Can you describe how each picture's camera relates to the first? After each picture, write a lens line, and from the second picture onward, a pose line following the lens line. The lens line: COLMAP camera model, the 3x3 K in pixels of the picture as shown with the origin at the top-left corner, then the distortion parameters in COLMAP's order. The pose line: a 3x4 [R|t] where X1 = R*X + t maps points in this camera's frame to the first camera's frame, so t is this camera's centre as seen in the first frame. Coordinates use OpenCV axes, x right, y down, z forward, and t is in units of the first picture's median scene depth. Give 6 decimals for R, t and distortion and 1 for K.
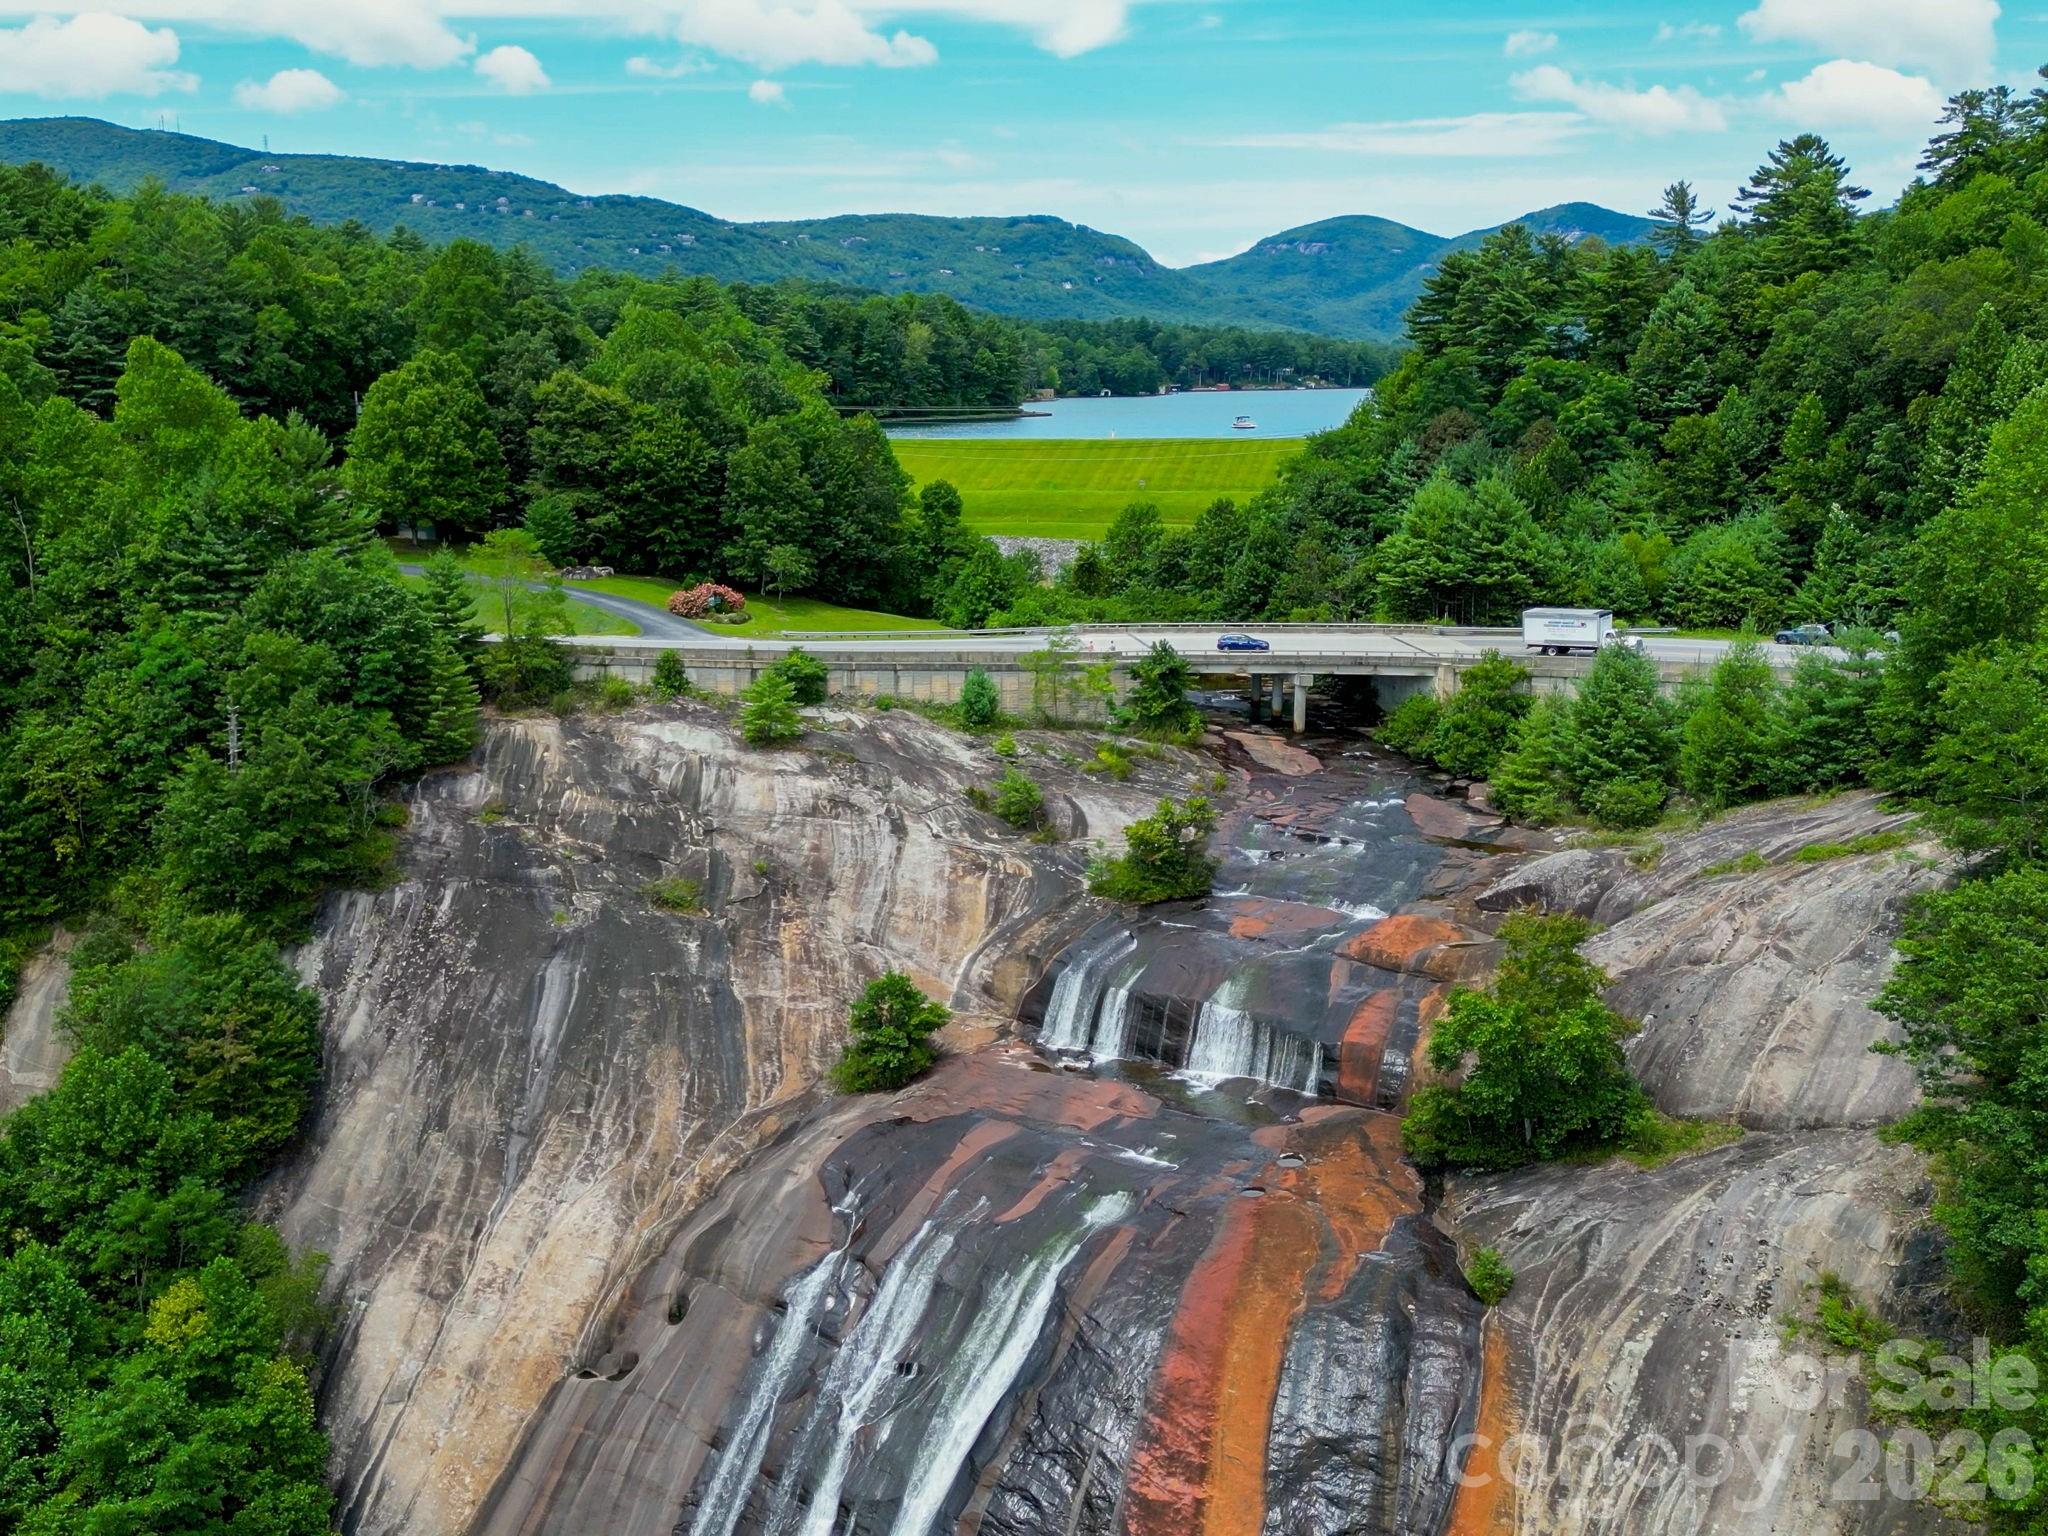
lens RADIAL K [[1805.6, 0, 1023.5], [0, 1805.6, 787.7], [0, 0, 1]] dist [0.097817, -0.108138]
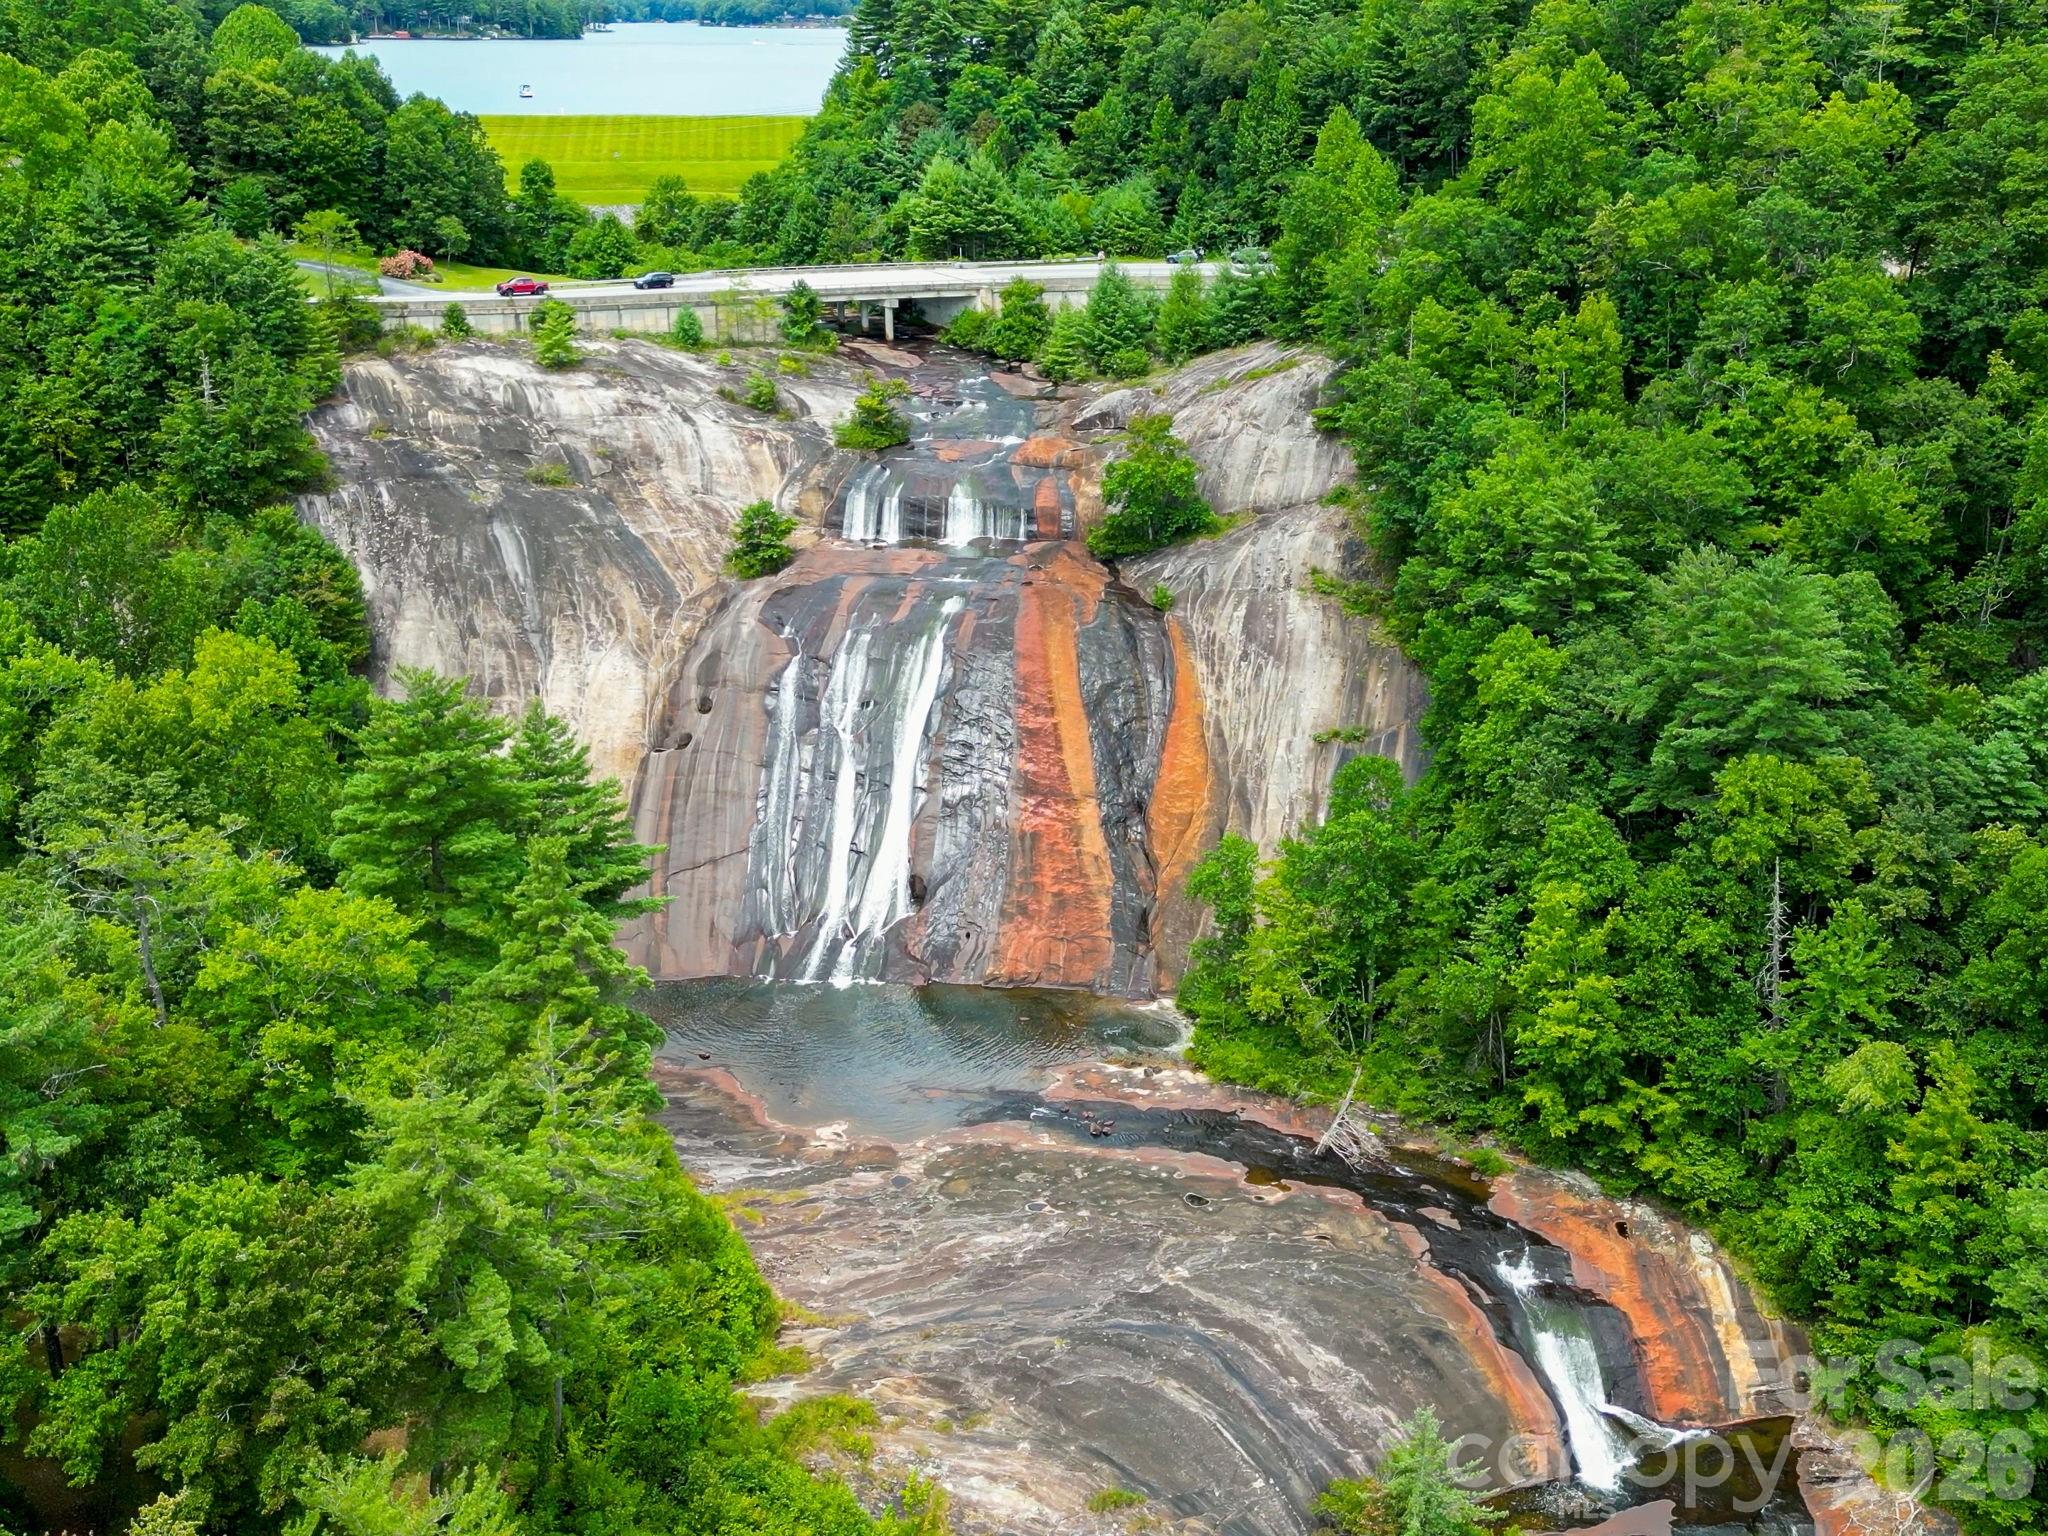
lens RADIAL K [[1805.6, 0, 1044.5], [0, 1805.6, 777.4], [0, 0, 1]] dist [0.097817, -0.108138]
pose [[0.884536, -0.168014, 0.435165, -0.495191], [0.090118, 0.976857, 0.193980, 0.046251], [-0.457685, -0.132366, 0.879206, -0.453153]]
